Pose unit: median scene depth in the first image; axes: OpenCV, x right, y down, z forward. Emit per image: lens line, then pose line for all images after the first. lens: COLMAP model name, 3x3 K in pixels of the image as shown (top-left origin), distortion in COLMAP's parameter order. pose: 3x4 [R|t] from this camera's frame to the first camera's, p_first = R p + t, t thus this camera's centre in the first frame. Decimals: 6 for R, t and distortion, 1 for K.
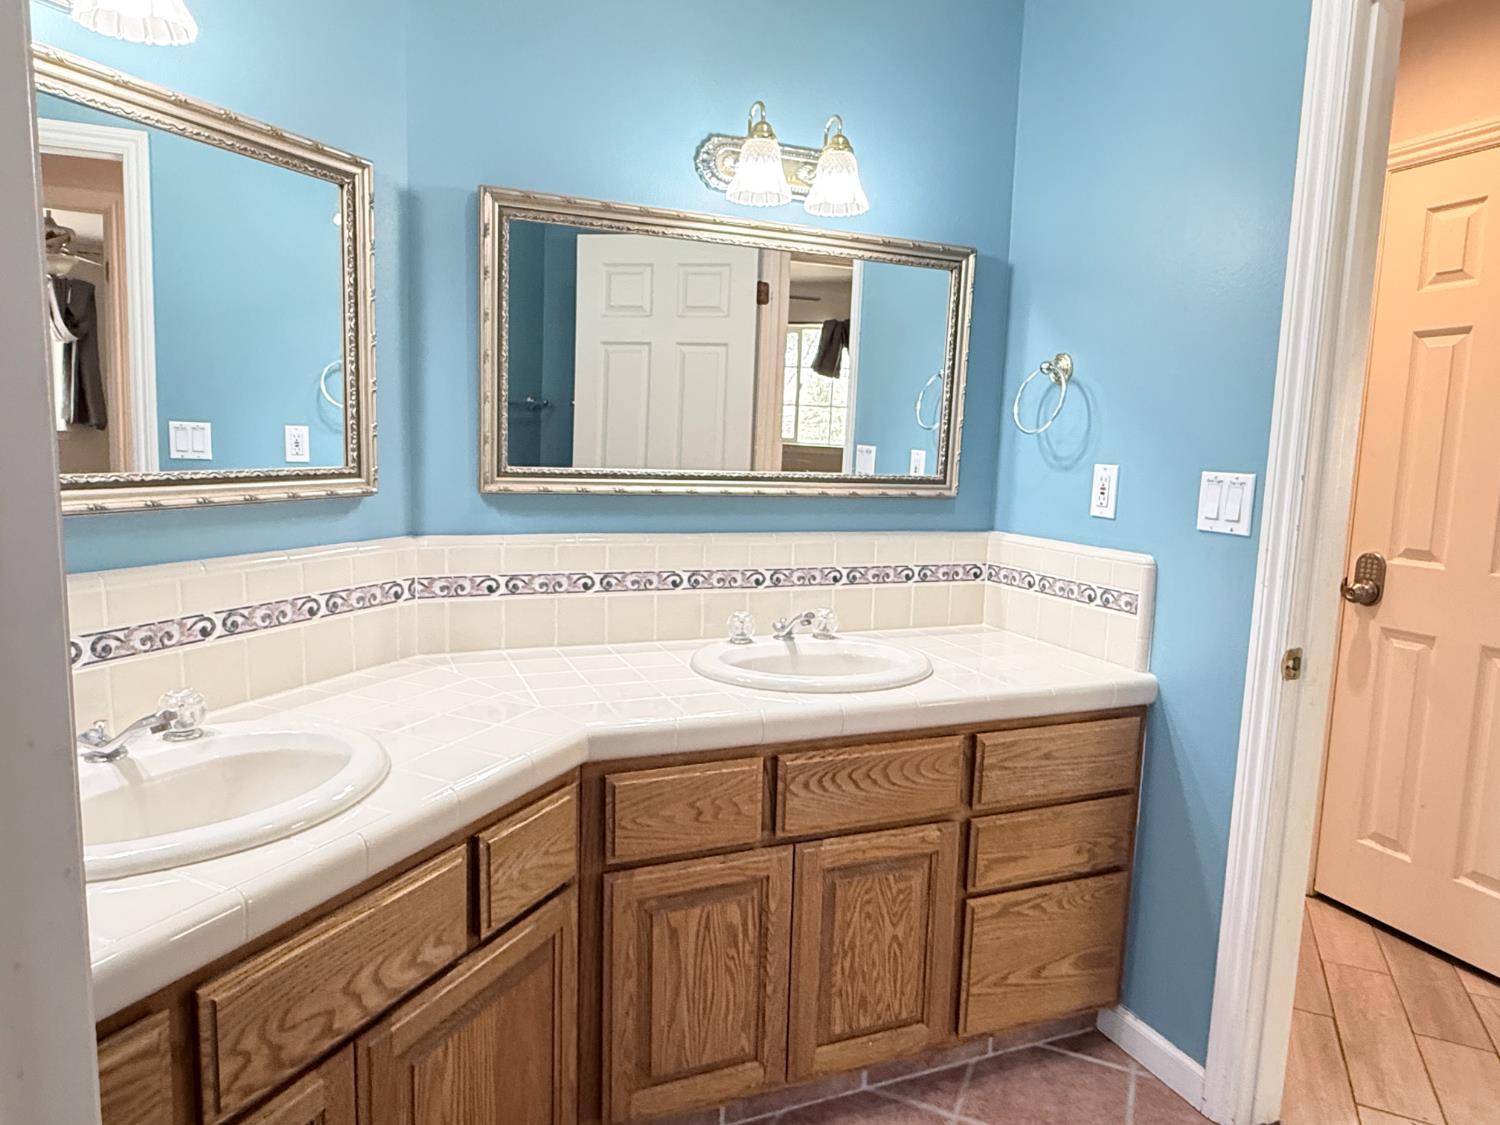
lens RADIAL K [[953.8, 0, 750.0], [0, 953.8, 562.5], [0, 0, 1]] dist [0.002423, 0.001721]
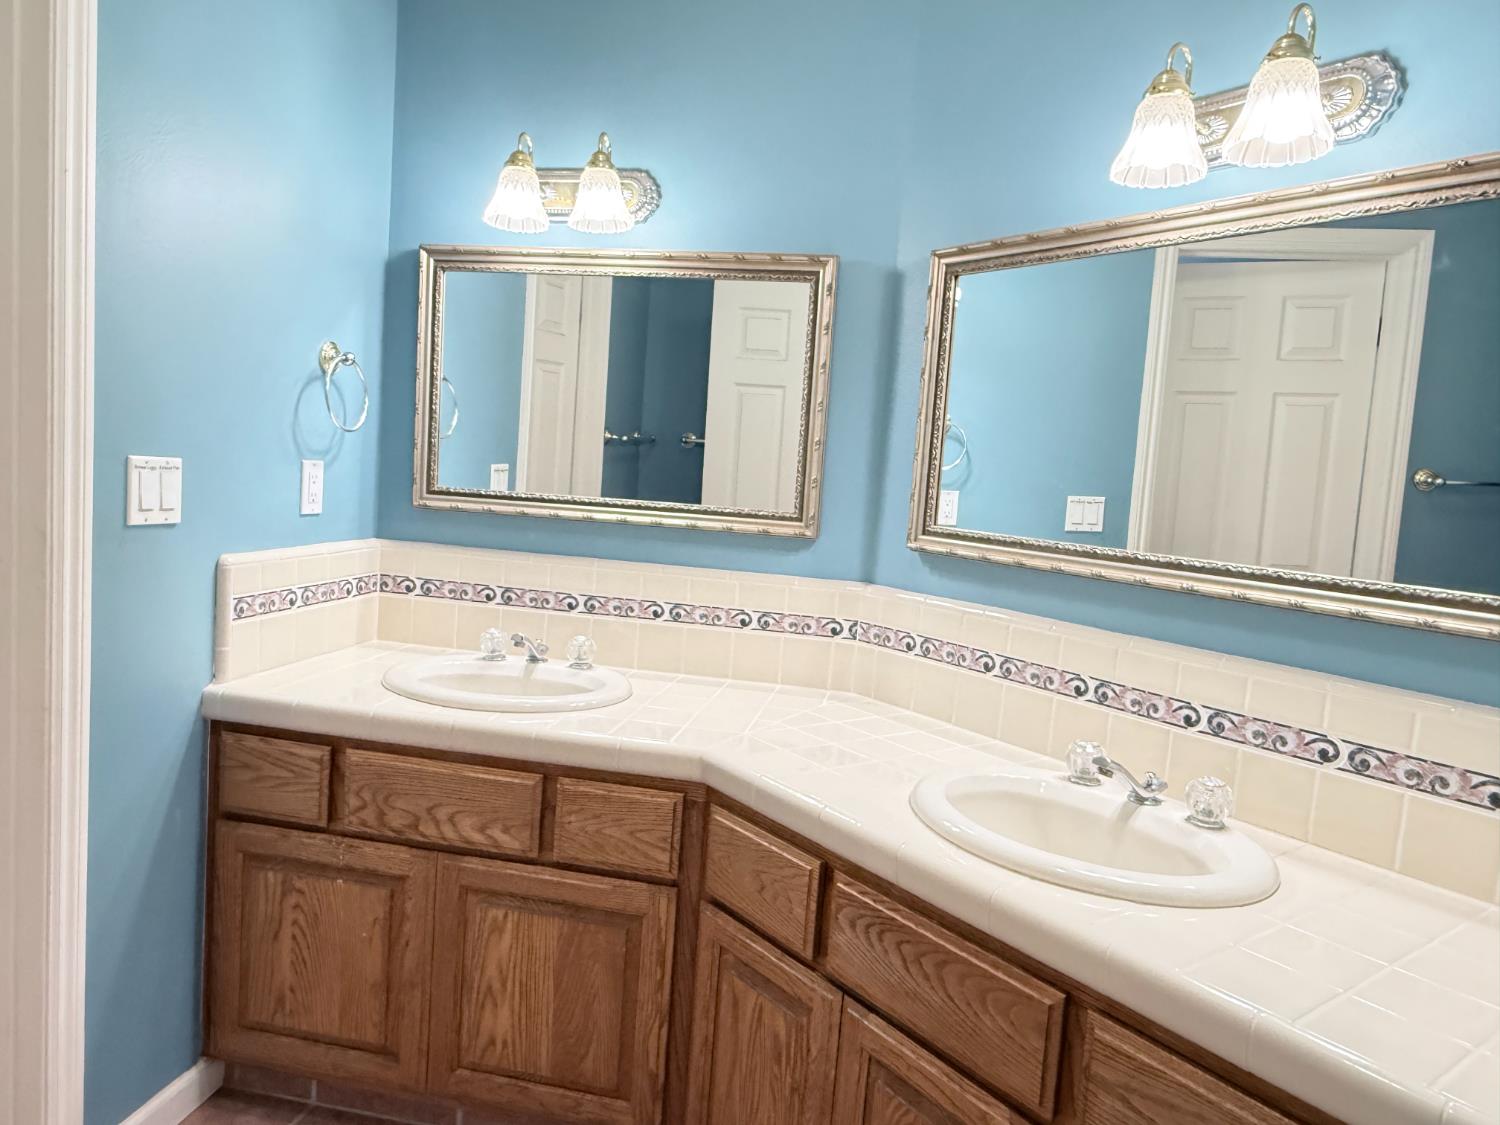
lens RADIAL K [[1012.3, 0, 750.0], [0, 1012.3, 562.5], [0, 0, 1]] dist [-0.006018, 0.001849]
pose [[0.235934, 0.075285, -0.968848, 0.821385], [-0.196733, 0.980050, 0.028247, -0.064362], [0.951646, 0.183940, 0.246038, 0.659206]]
